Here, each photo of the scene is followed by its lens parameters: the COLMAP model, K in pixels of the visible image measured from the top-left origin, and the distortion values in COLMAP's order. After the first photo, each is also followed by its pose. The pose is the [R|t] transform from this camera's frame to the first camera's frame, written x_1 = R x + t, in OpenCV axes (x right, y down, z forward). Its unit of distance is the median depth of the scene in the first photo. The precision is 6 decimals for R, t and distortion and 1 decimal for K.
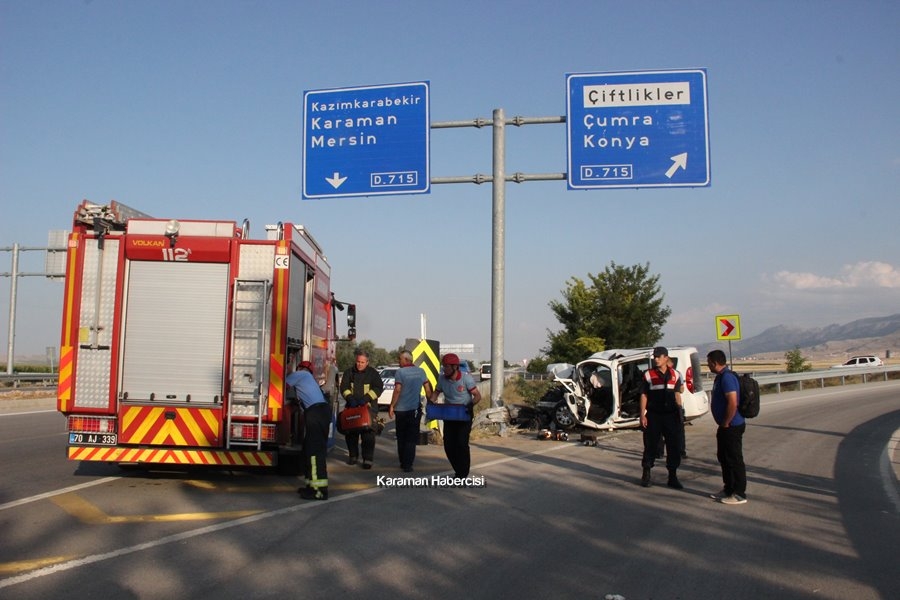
lens RADIAL K [[748.8, 0, 451.1], [0, 748.8, 283.9], [0, 0, 1]] dist [-0.212003, 0.220110]
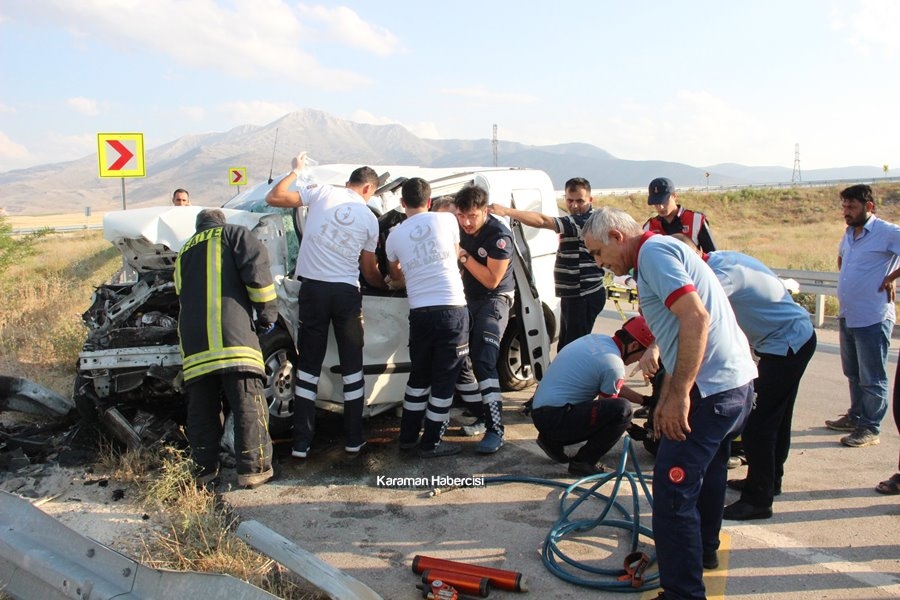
lens RADIAL K [[748.8, 0, 451.1], [0, 748.8, 283.9], [0, 0, 1]] dist [-0.212003, 0.220110]
pose [[0.384650, -0.091271, 0.918539, -0.048095], [-0.088234, 0.986907, 0.135013, 0.061106], [-0.918836, -0.132979, 0.371561, 0.543349]]
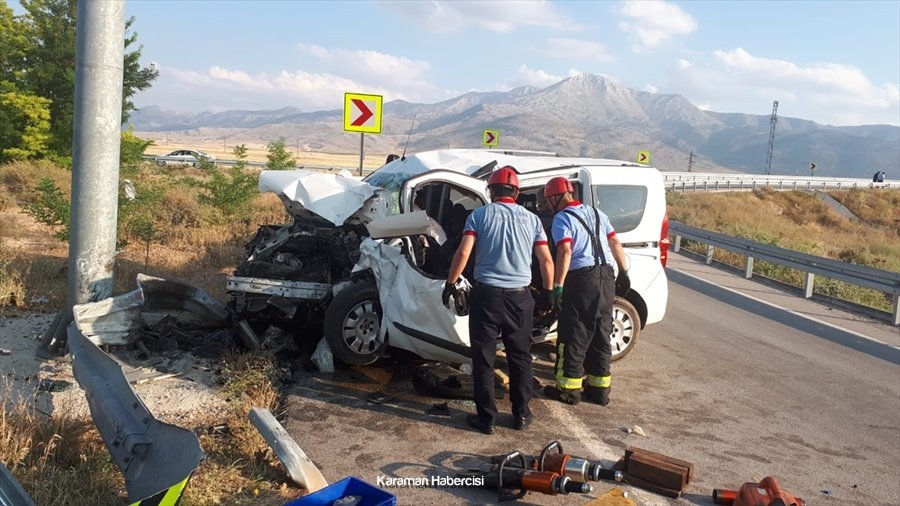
lens RADIAL K [[710.7, 0, 454.2], [0, 710.7, 255.4], [0, 0, 1]] dist [0.141452, -0.301910]
pose [[0.681324, -0.032326, 0.731267, -0.040210], [-0.159980, 0.968296, 0.191857, 0.047358], [-0.714285, -0.247705, 0.654552, 0.490418]]
